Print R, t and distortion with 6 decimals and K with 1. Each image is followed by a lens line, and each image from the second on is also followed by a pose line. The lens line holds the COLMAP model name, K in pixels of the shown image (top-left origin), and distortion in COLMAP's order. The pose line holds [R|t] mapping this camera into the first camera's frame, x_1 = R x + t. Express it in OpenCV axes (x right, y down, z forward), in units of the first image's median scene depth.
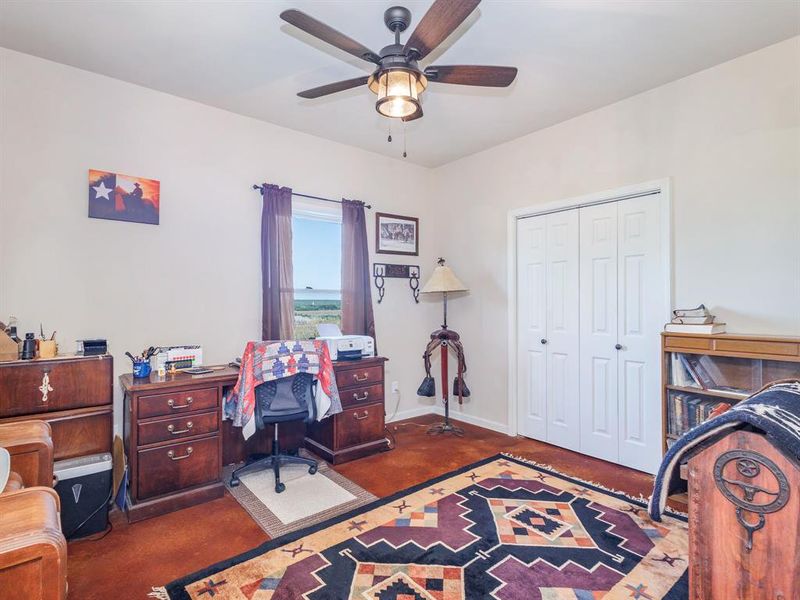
lens RADIAL K [[416.8, 0, 400.4], [0, 416.8, 299.7], [0, 0, 1]] dist [0.013918, -0.000399]
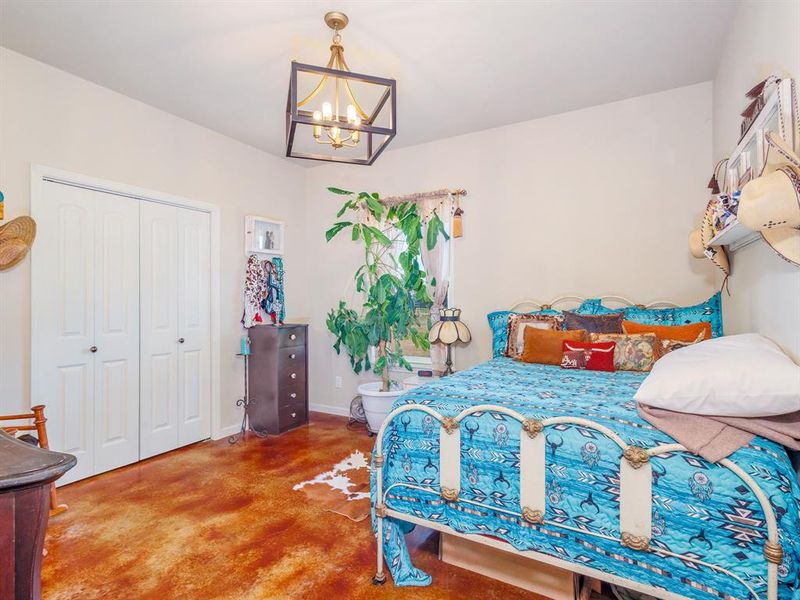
lens RADIAL K [[416.8, 0, 400.0], [0, 416.8, 299.5], [0, 0, 1]] dist [0.013918, -0.000399]
pose [[-0.343534, 0.003783, 0.939133, -0.701686], [0.004947, 0.999985, -0.002219, 0.009004], [-0.939127, 0.003884, -0.343547, 0.816755]]
